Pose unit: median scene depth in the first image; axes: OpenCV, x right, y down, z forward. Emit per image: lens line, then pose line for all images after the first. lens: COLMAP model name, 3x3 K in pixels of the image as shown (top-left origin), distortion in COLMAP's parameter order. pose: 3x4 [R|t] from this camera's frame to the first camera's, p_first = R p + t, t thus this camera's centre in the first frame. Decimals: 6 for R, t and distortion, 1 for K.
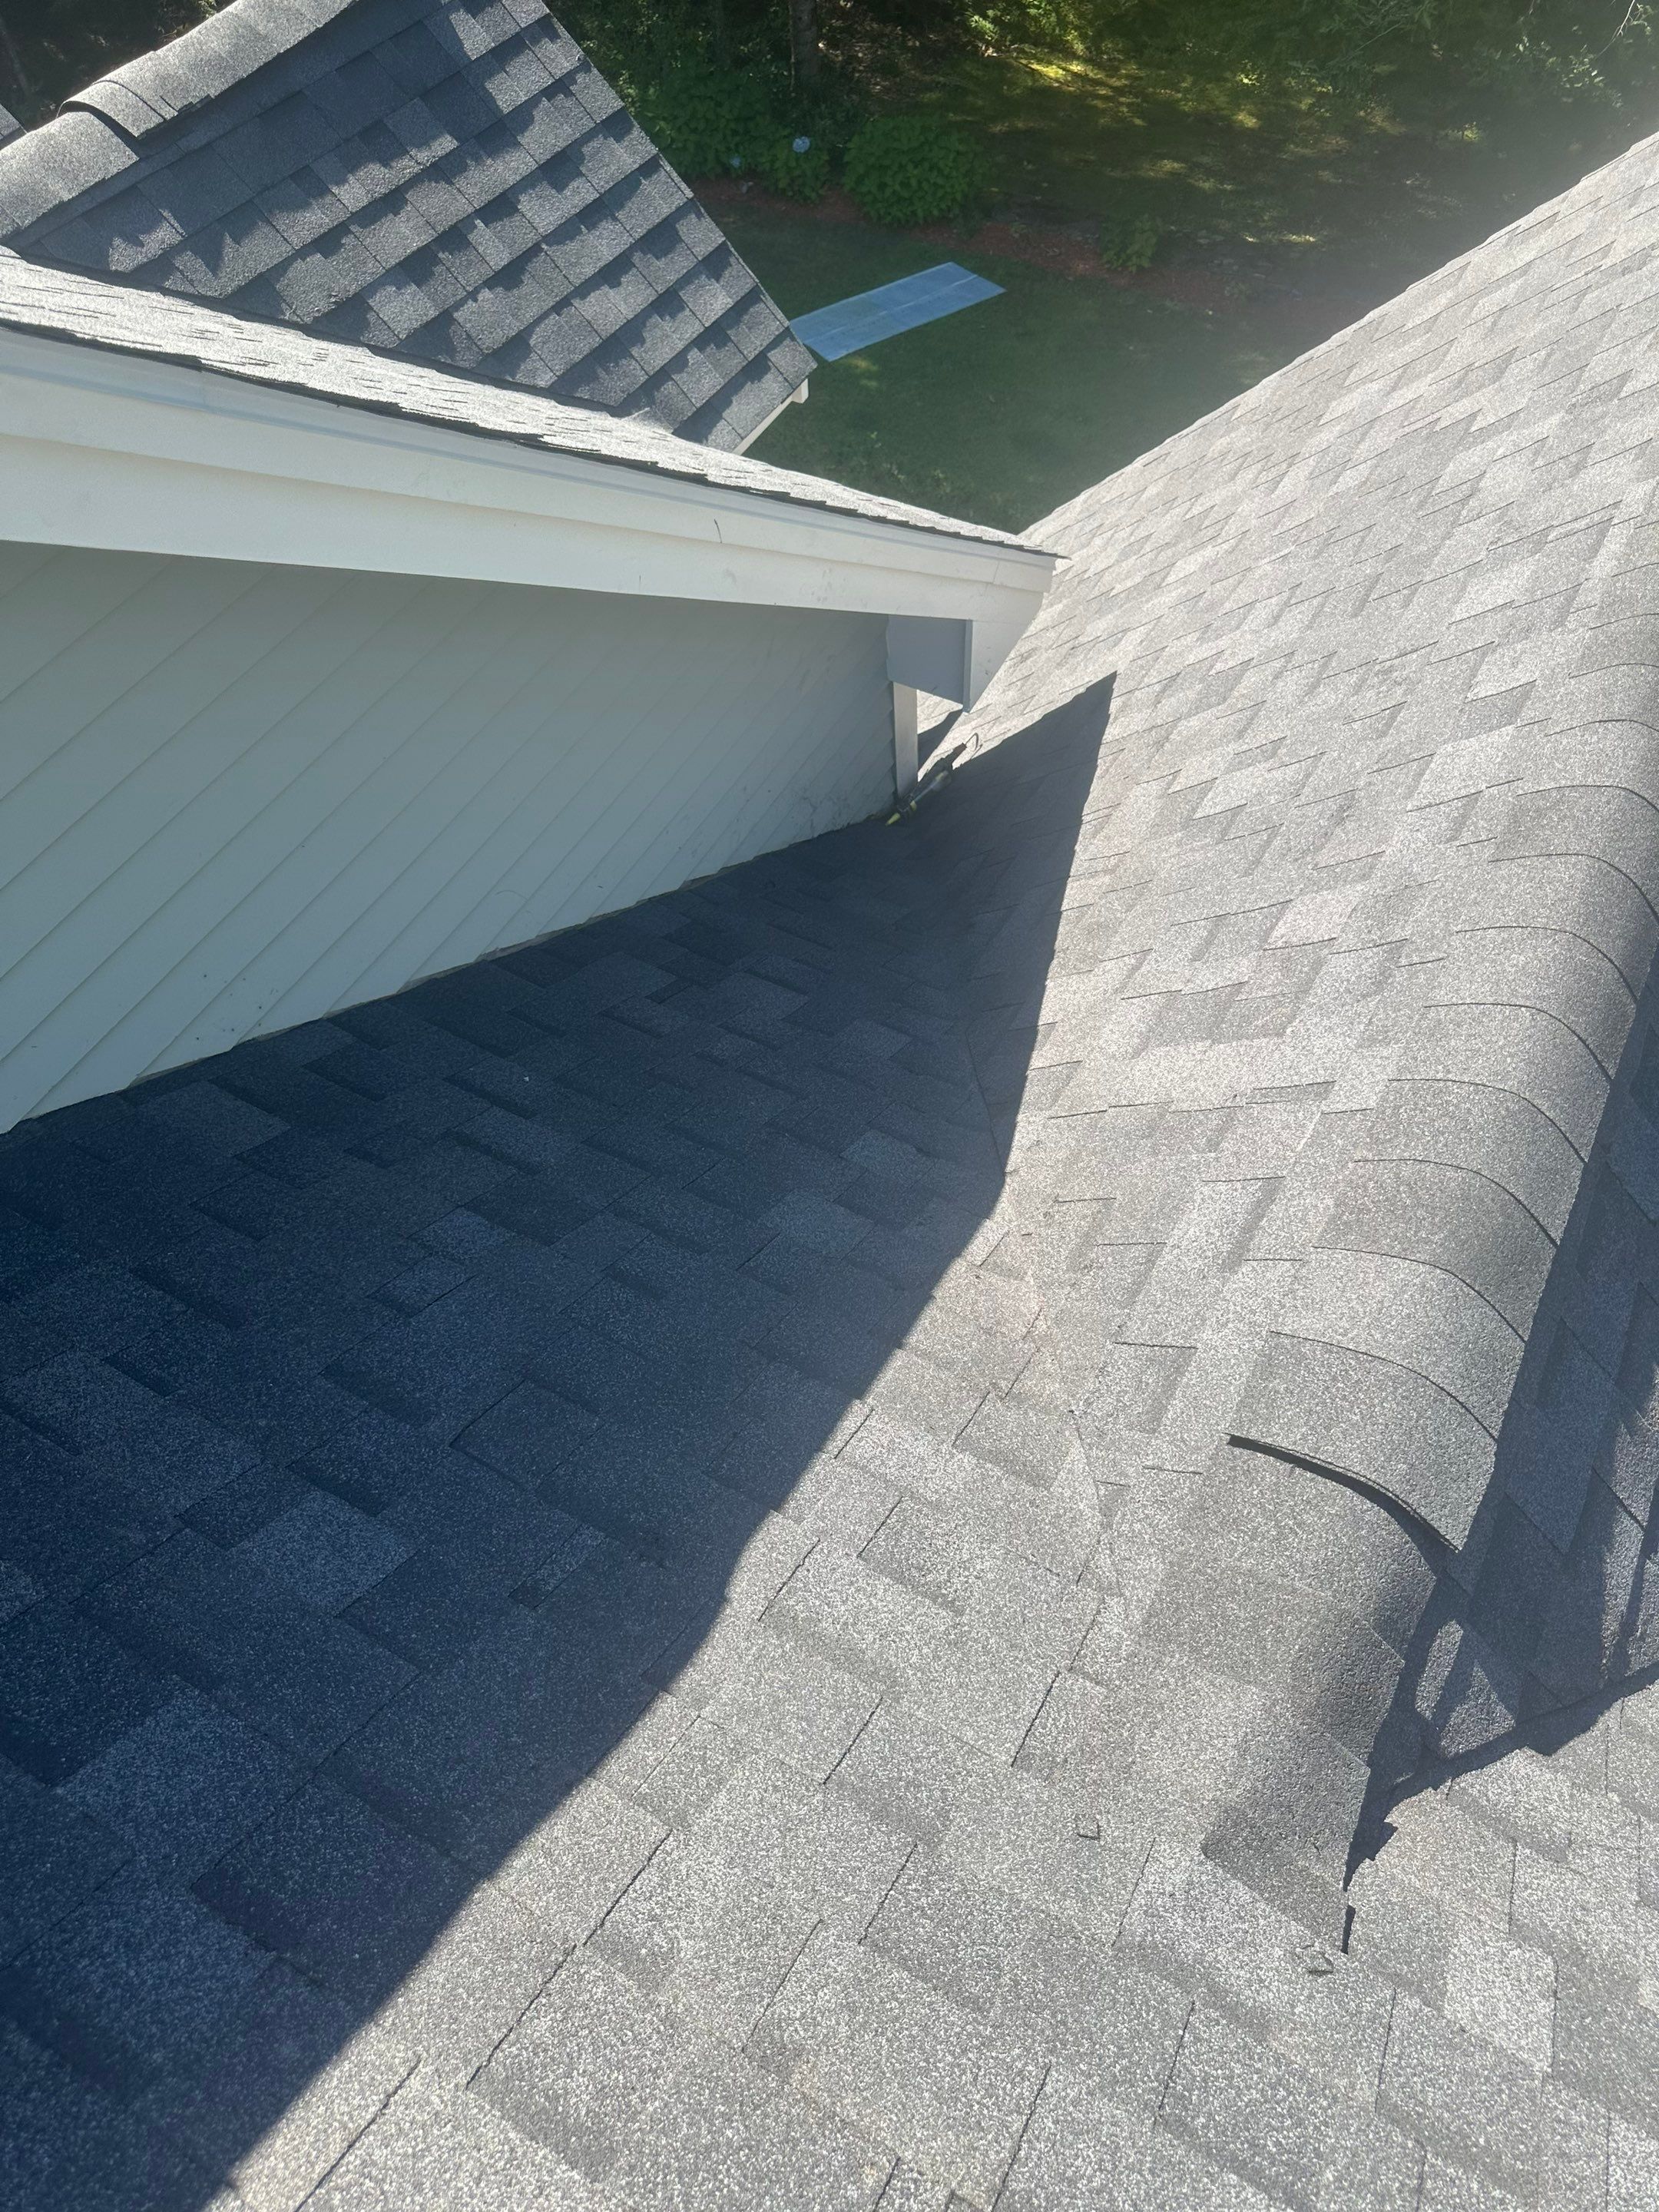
lens RADIAL K [[1538.4, 0, 873.9], [0, 1538.4, 1102.0], [0, 0, 1]] dist [0.010298, -0.013870]
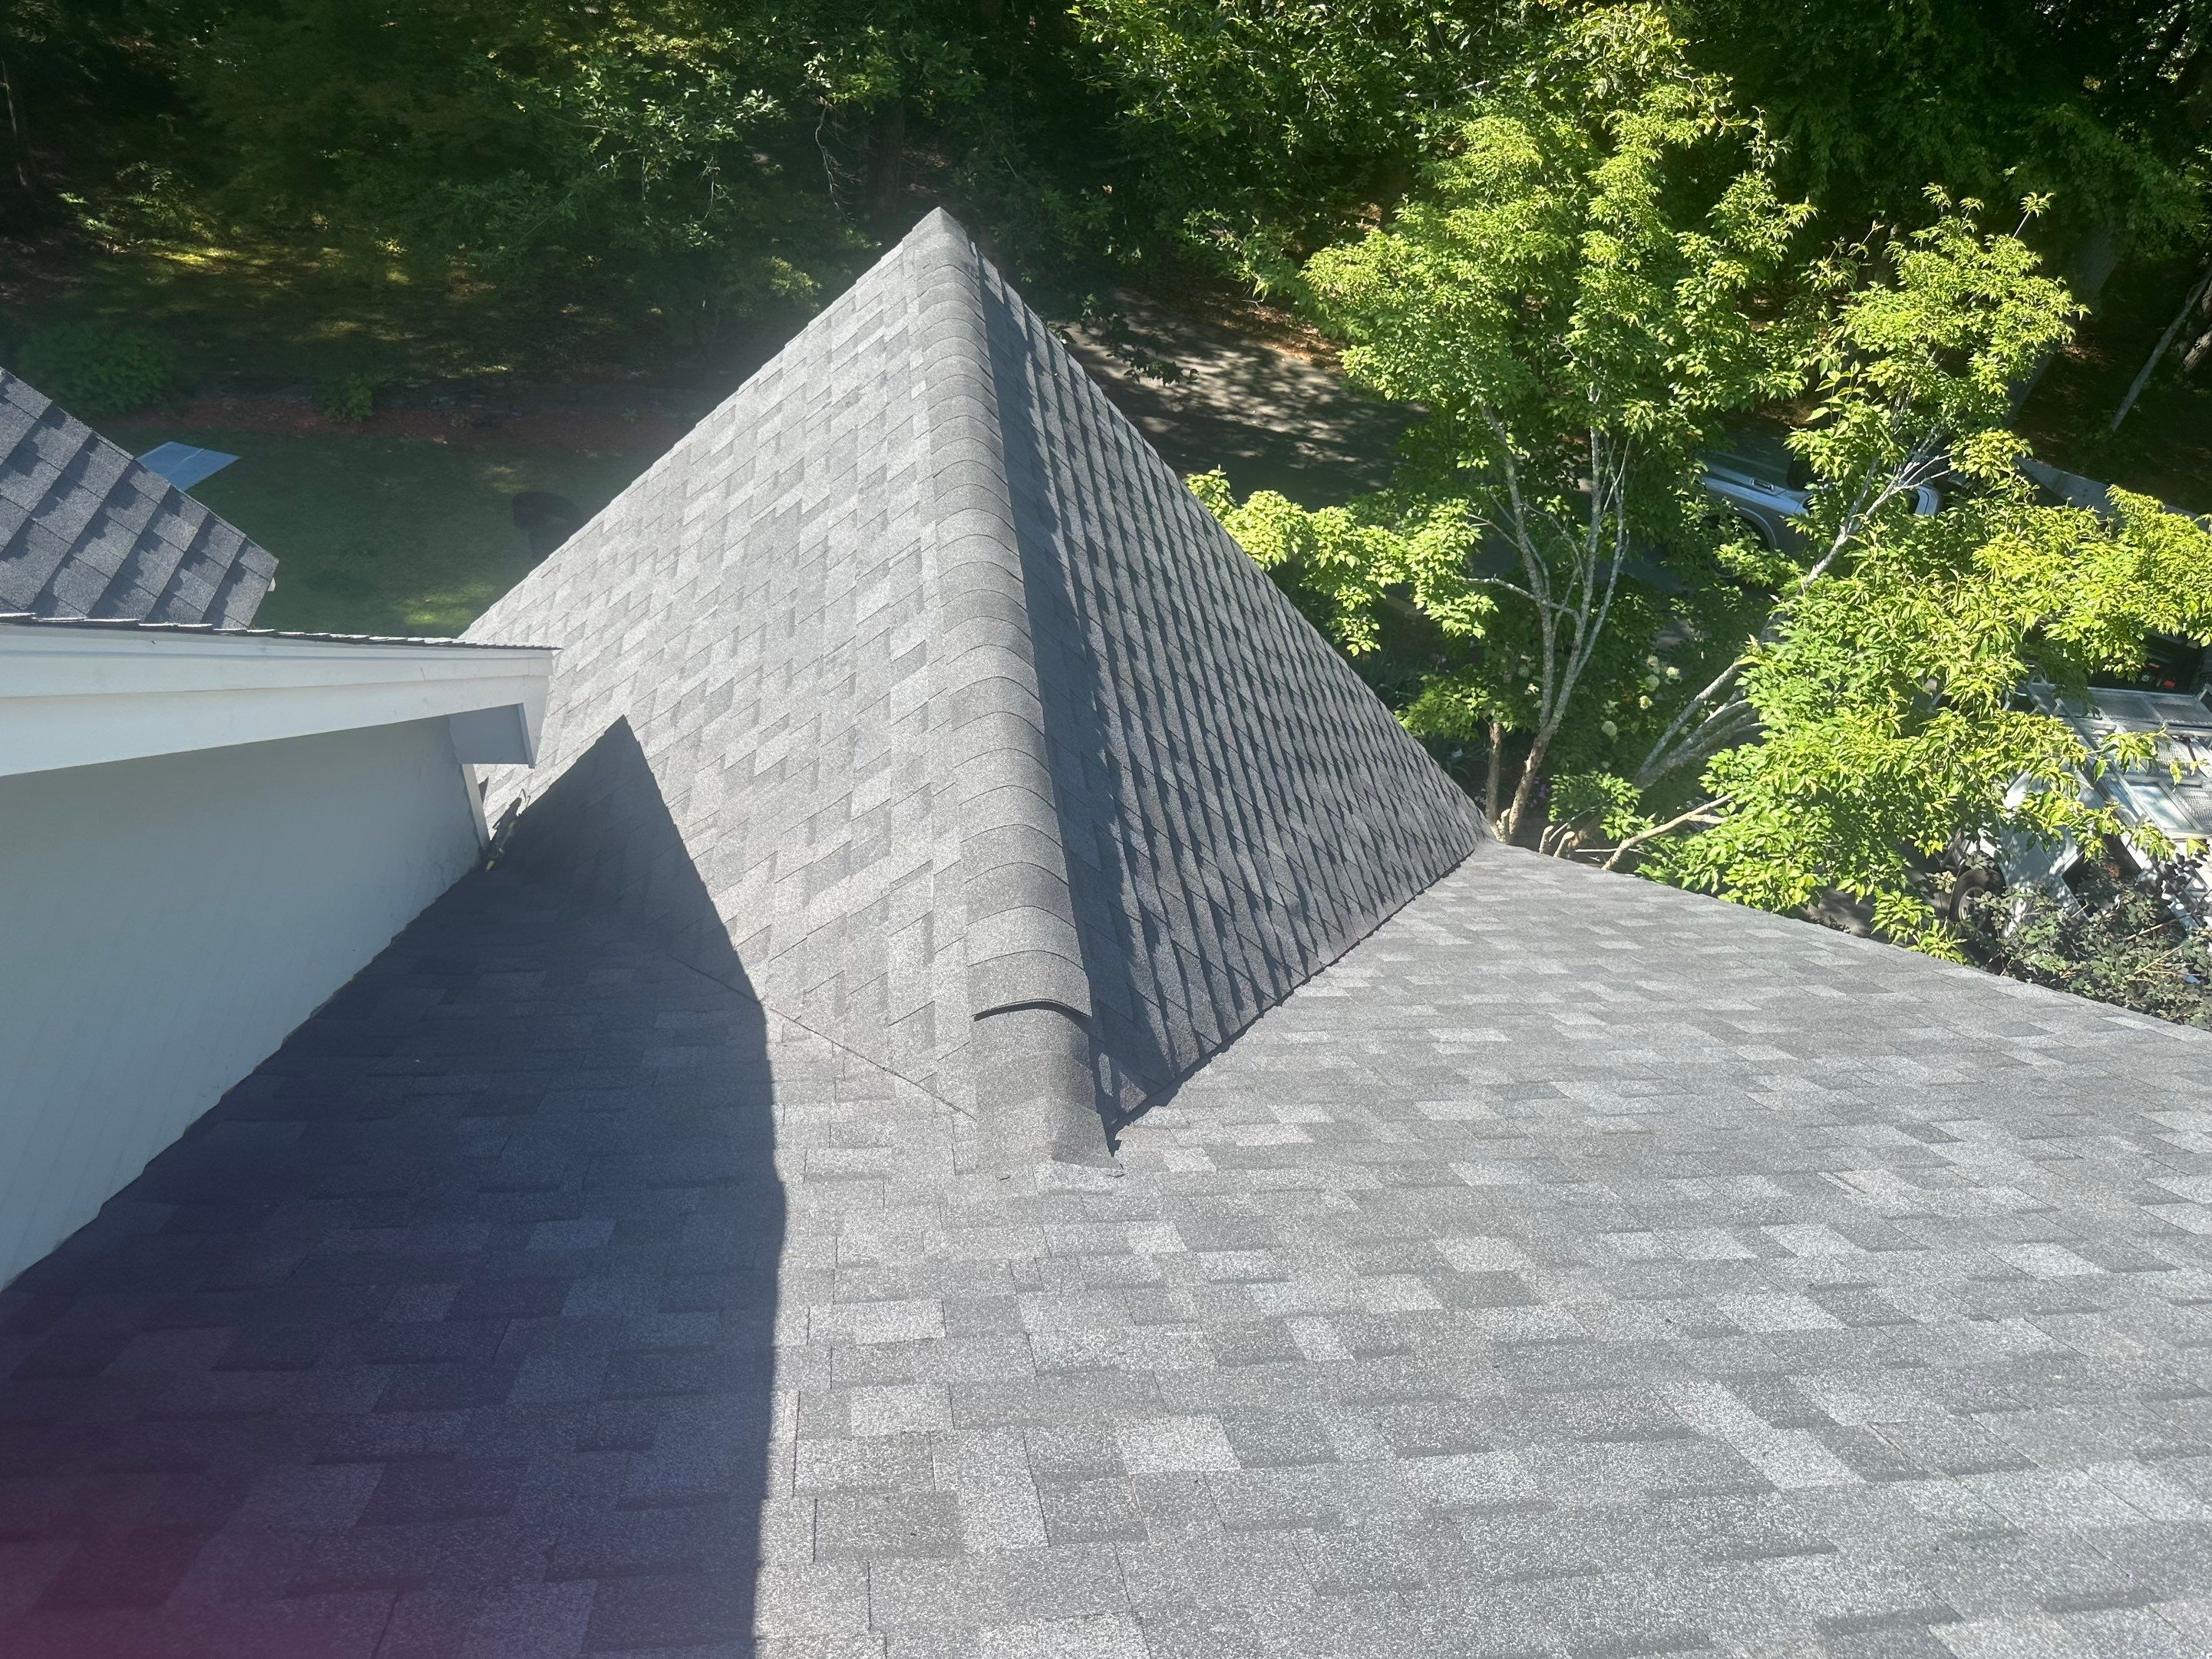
lens RADIAL K [[1538.3, 0, 1106.0], [0, 1538.3, 829.5], [0, 0, 1]] dist [0.010298, -0.013870]
pose [[0.799784, -0.297865, 0.521174, -0.236929], [0.394866, 0.914980, -0.083017, 0.093575], [-0.452136, 0.272190, 0.849403, -0.323814]]
